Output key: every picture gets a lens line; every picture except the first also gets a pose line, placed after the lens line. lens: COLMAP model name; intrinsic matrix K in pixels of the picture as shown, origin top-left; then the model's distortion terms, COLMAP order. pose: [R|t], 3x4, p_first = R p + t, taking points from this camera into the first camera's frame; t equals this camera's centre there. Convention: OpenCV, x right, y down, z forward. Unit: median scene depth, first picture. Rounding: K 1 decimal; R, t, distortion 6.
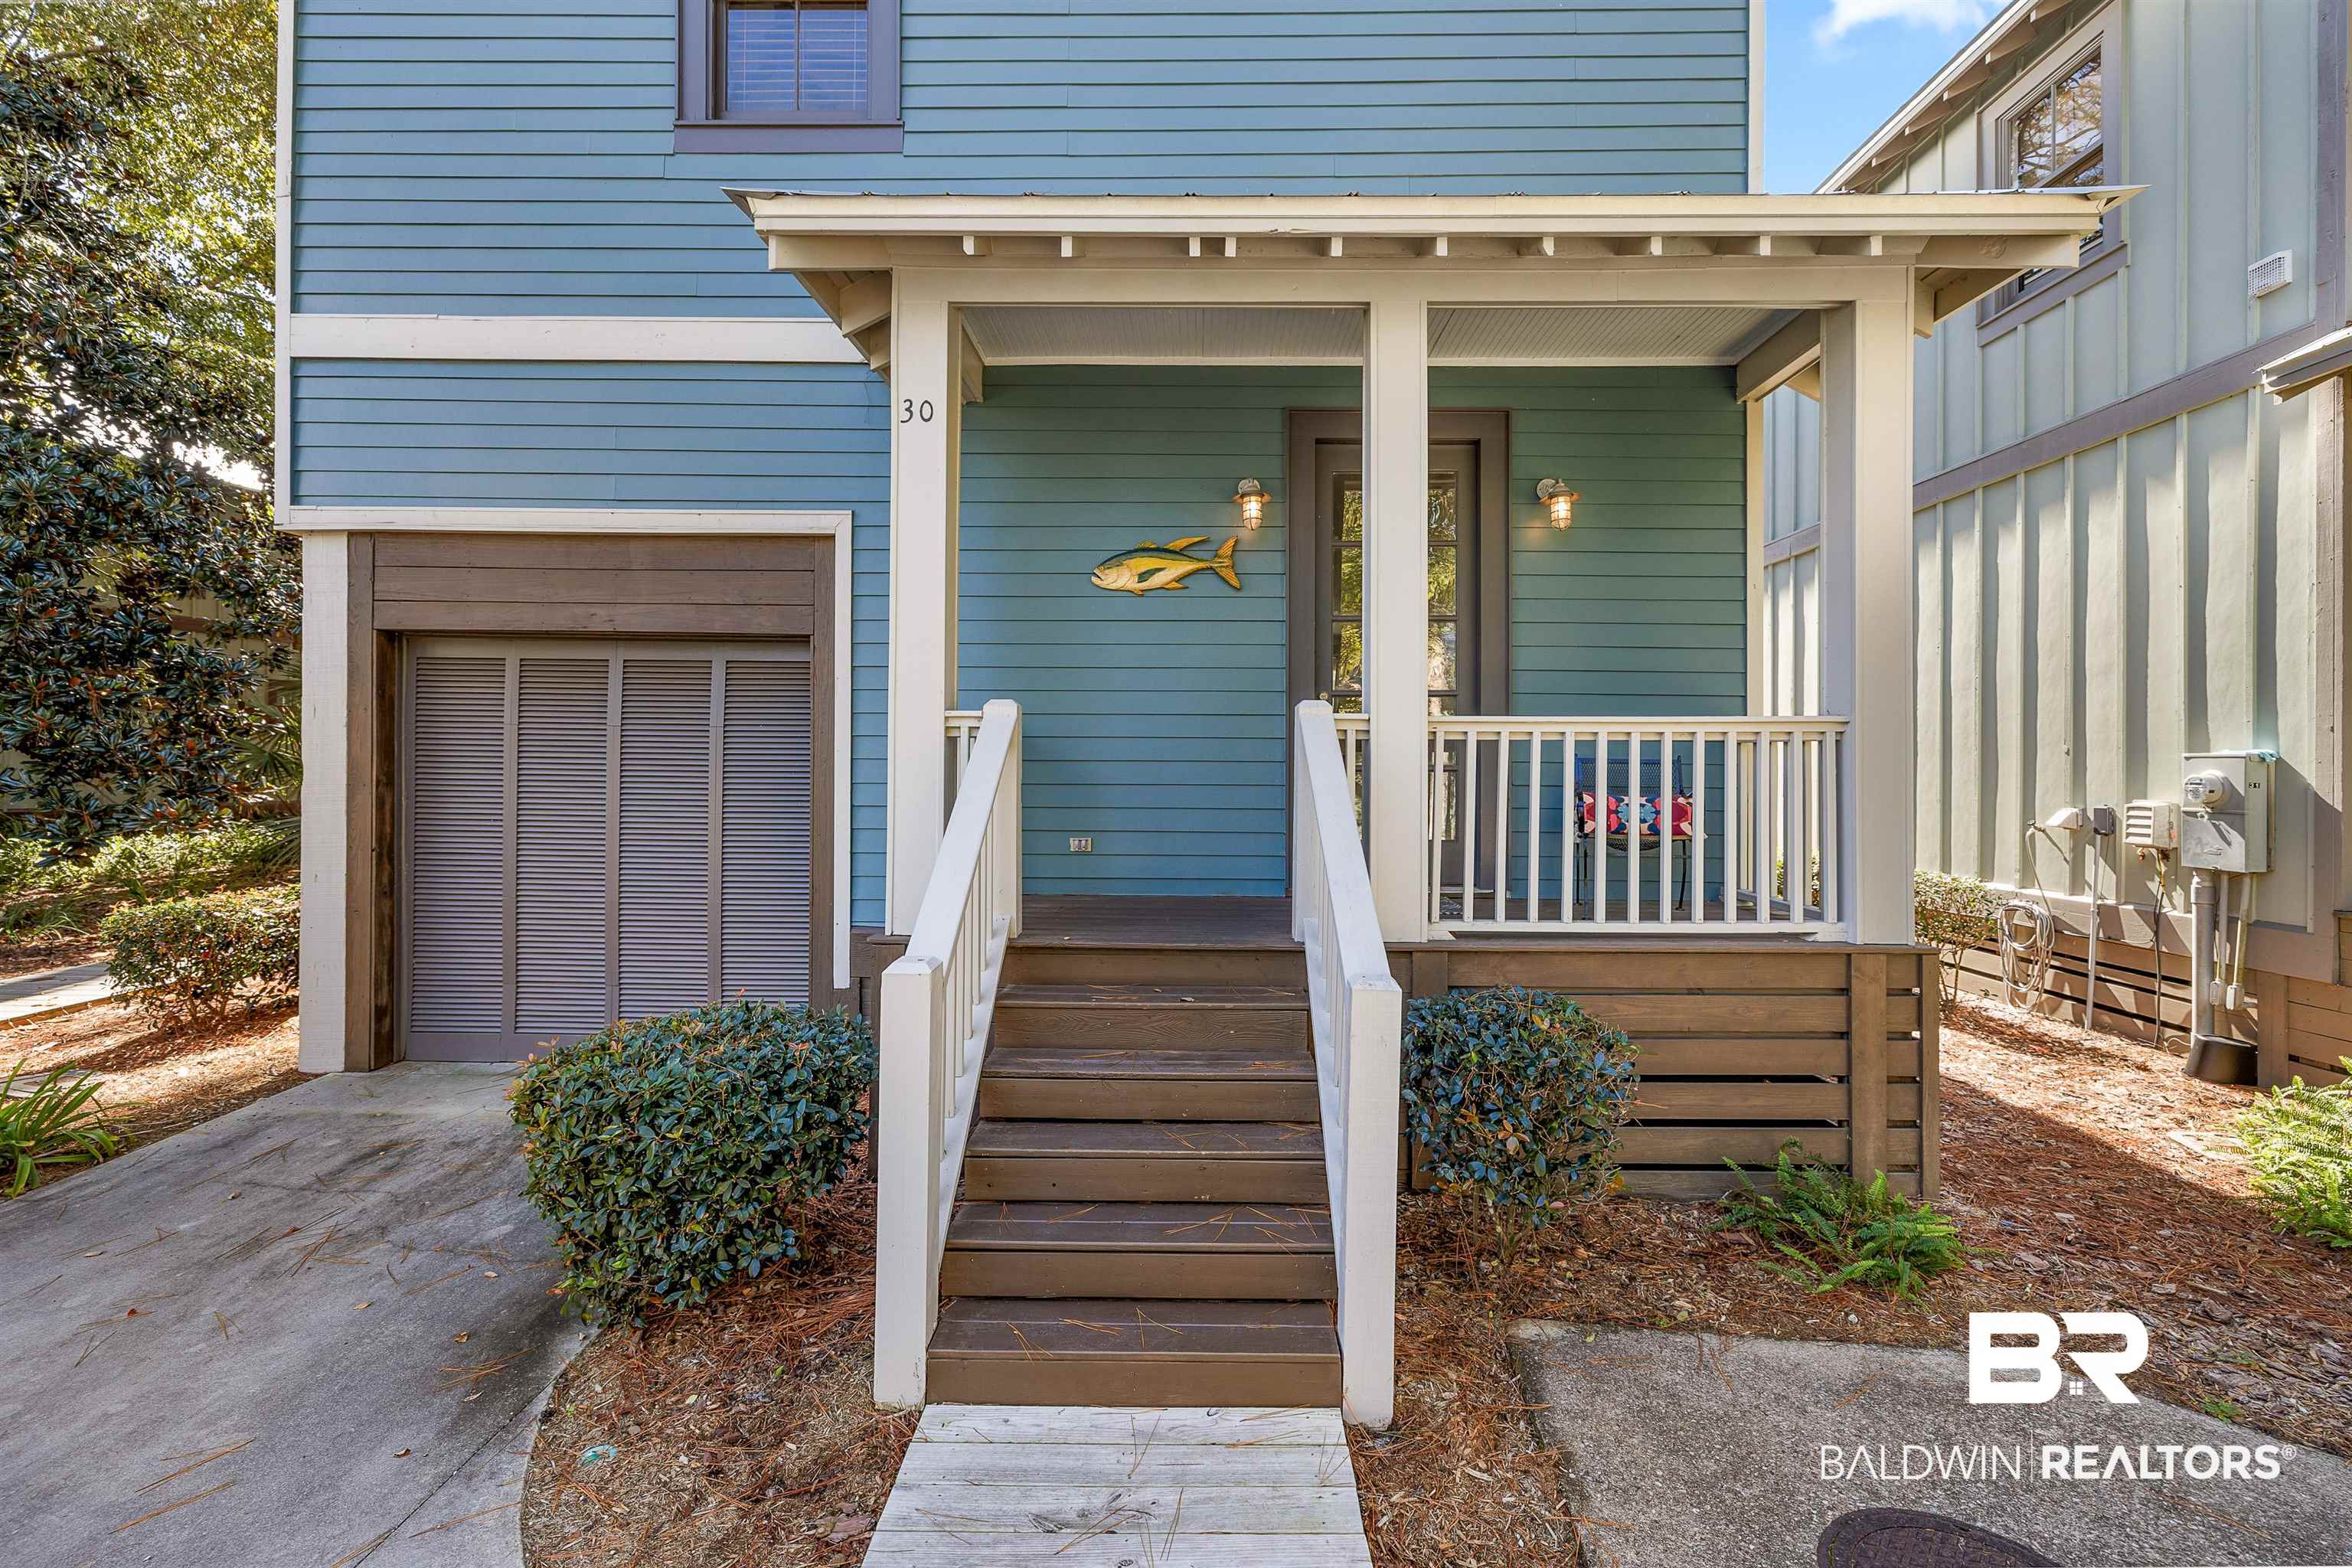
lens RADIAL K [[1000.3, 0, 1179.4], [0, 1000.3, 764.8], [0, 0, 1]] dist [-0.000097, 0.000075]
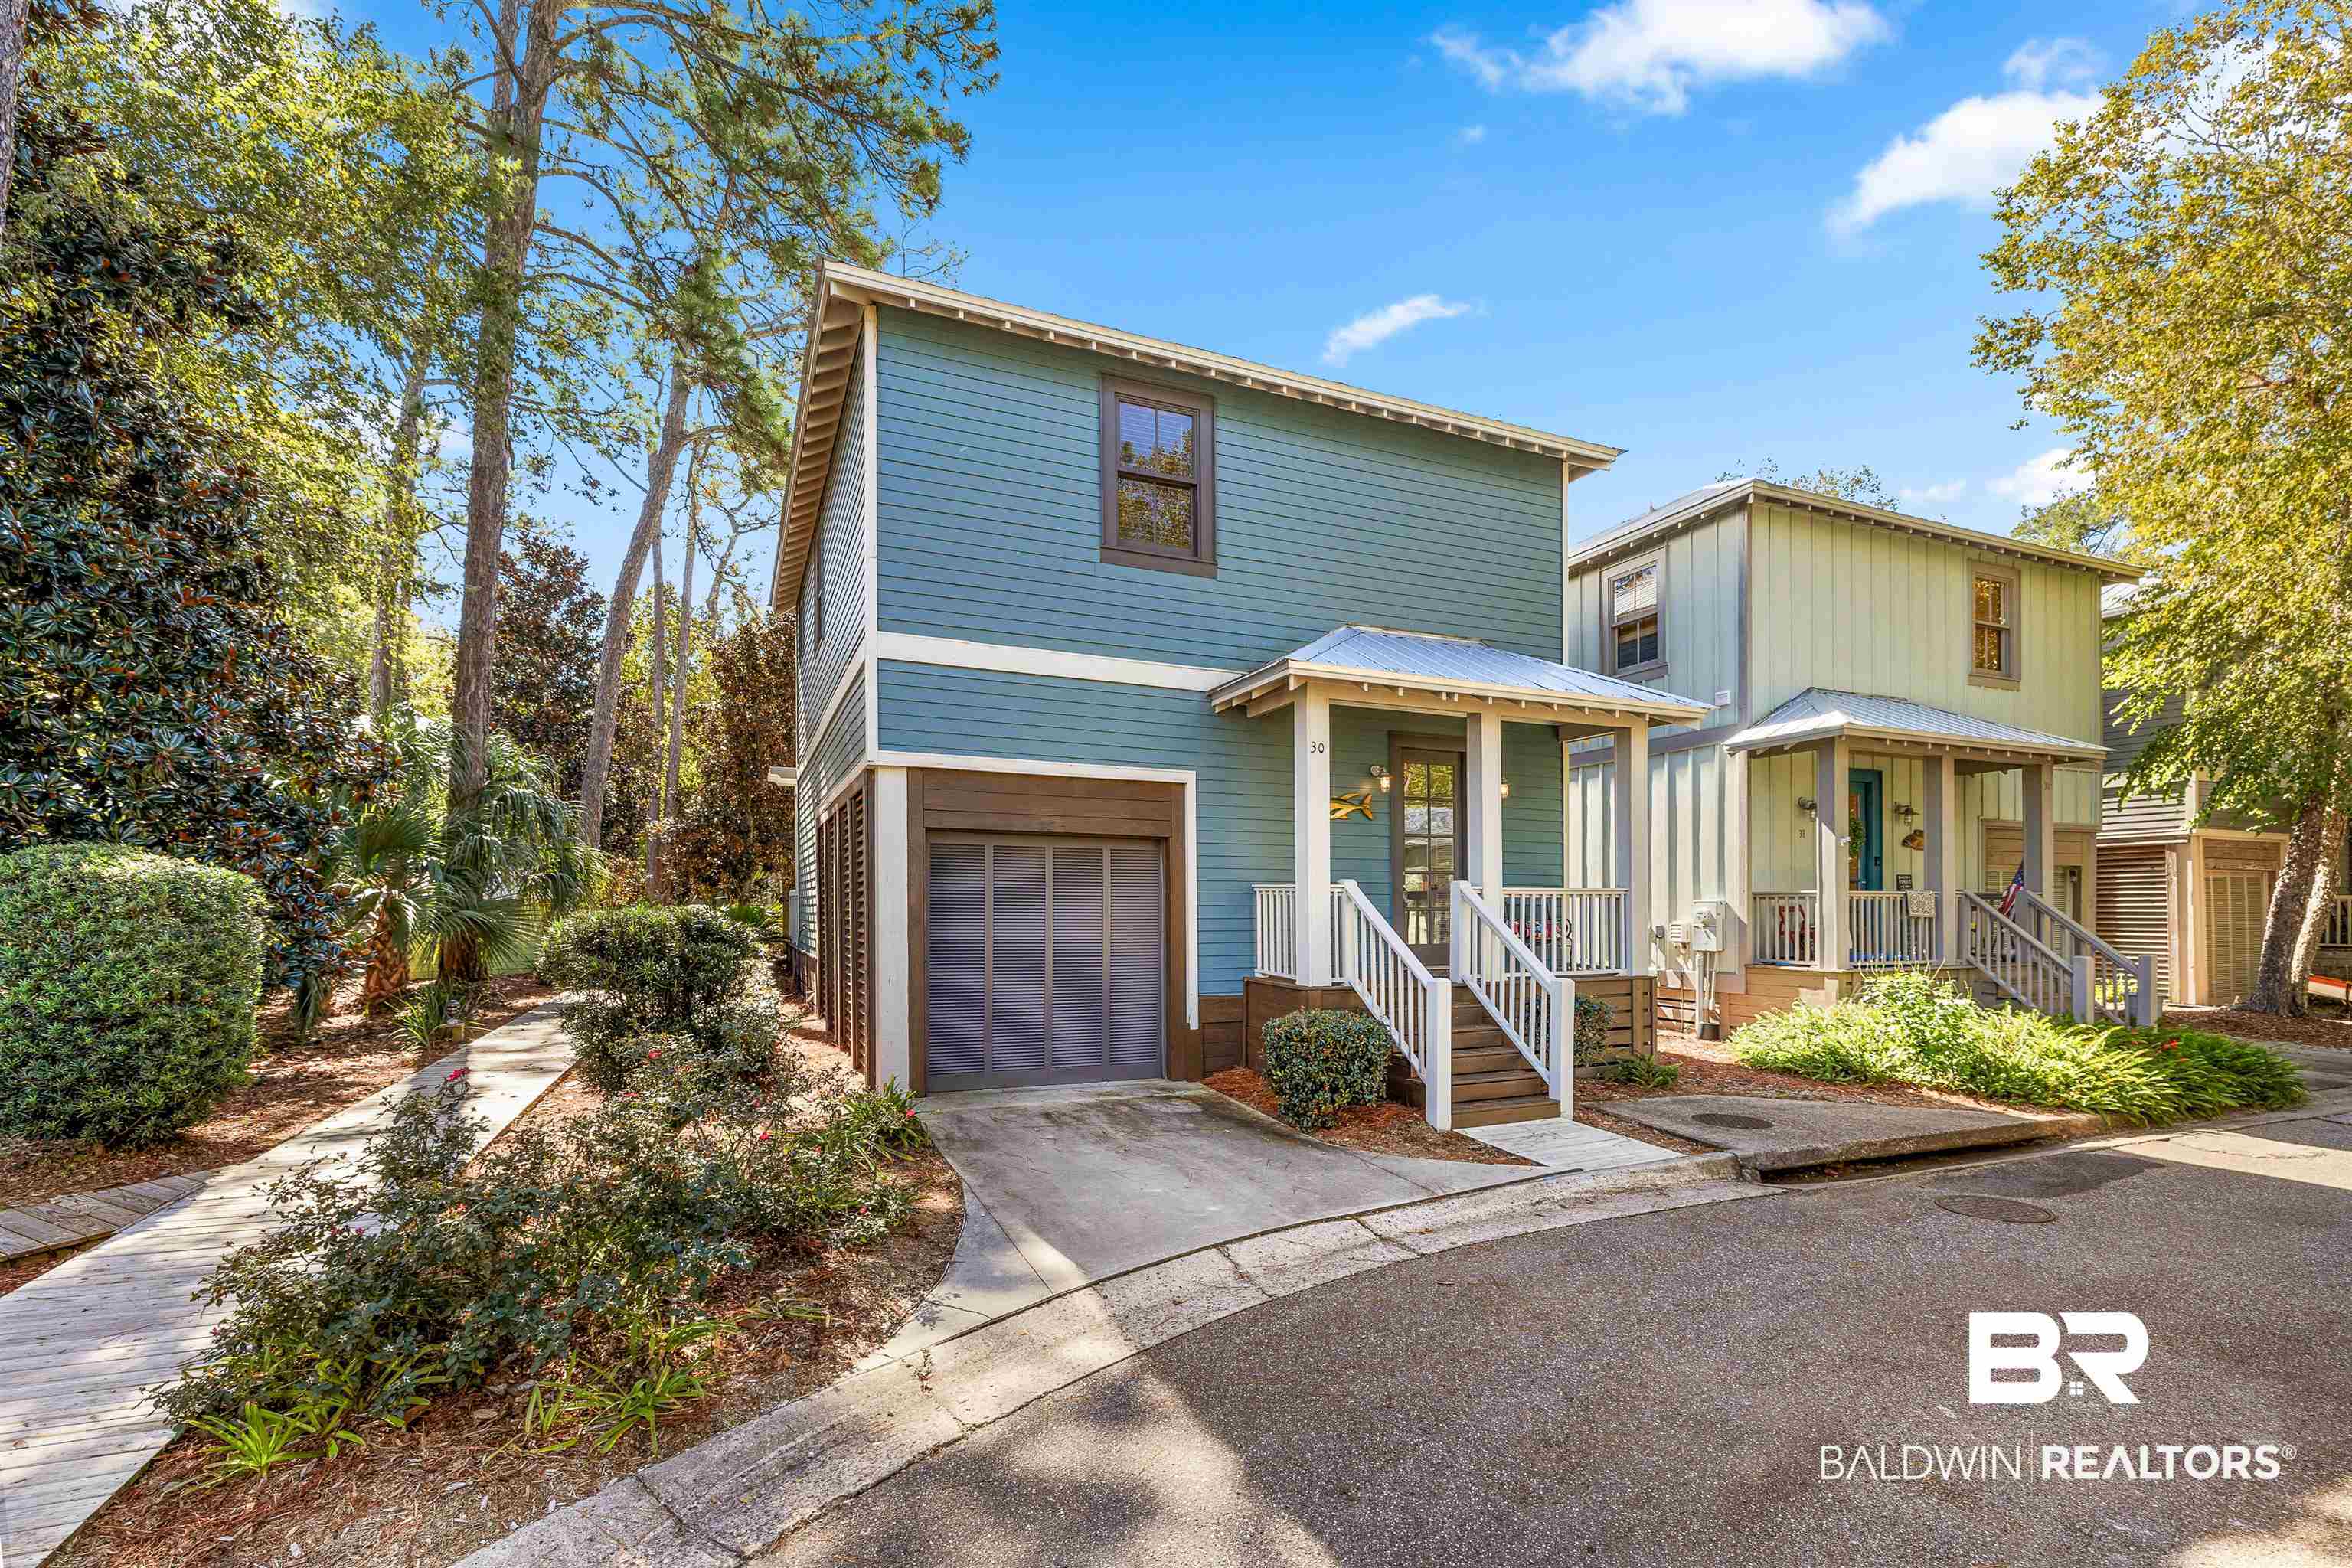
lens RADIAL K [[1042.1, 0, 1171.9], [0, 1042.1, 902.3], [0, 0, 1]] dist [-0.000542, -0.000061]
pose [[0.910228, -0.002471, 0.414100, -1.149489], [0.002574, 0.999997, 0.000310, -0.012279], [-0.414099, 0.000783, 0.910231, -0.725202]]
